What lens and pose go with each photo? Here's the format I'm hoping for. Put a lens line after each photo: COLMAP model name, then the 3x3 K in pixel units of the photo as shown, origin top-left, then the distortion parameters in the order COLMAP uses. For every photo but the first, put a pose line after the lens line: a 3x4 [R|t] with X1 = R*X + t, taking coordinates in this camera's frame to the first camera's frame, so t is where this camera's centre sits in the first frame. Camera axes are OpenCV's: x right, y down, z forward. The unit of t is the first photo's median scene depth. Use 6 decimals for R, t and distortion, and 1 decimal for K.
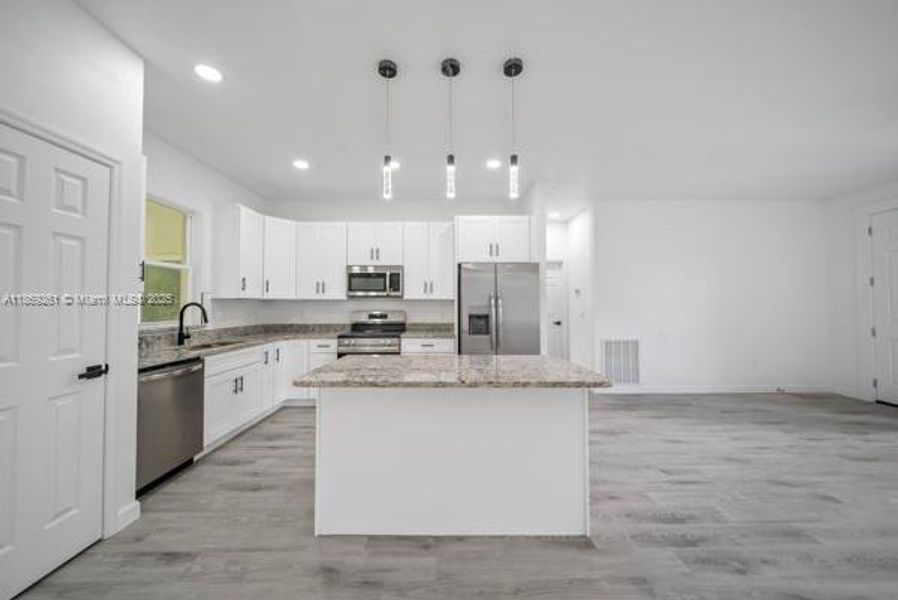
lens RADIAL K [[316.8, 0, 447.0], [0, 316.8, 298.8], [0, 0, 1]] dist [-0.001849, 0.000068]
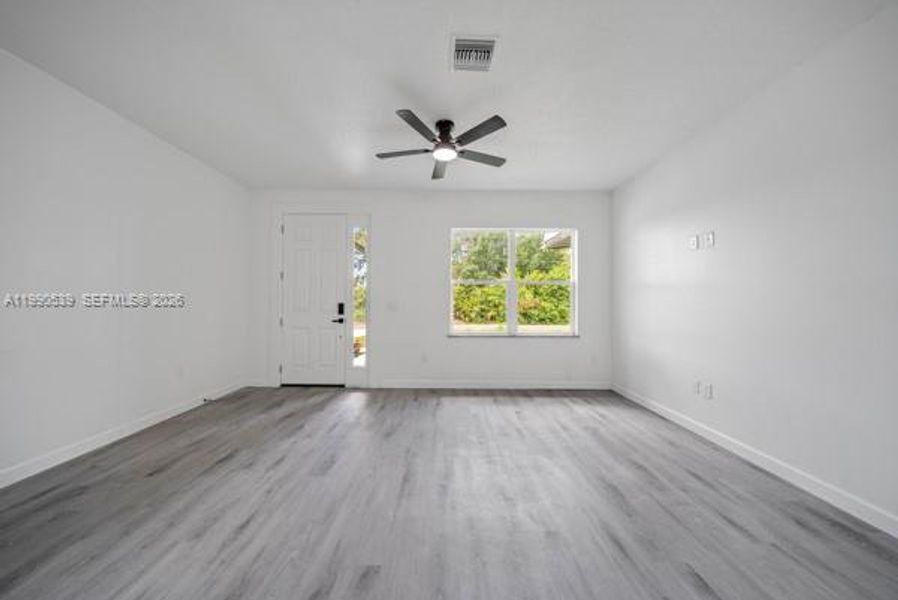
lens RADIAL K [[316.8, 0, 447.0], [0, 316.8, 298.8], [0, 0, 1]] dist [-0.001849, 0.000068]
pose [[0.008444, 0.015912, 0.999838, 0.285426], [-0.028422, 0.999473, -0.015667, 0.027610], [-0.999560, -0.028285, 0.008892, 0.453126]]
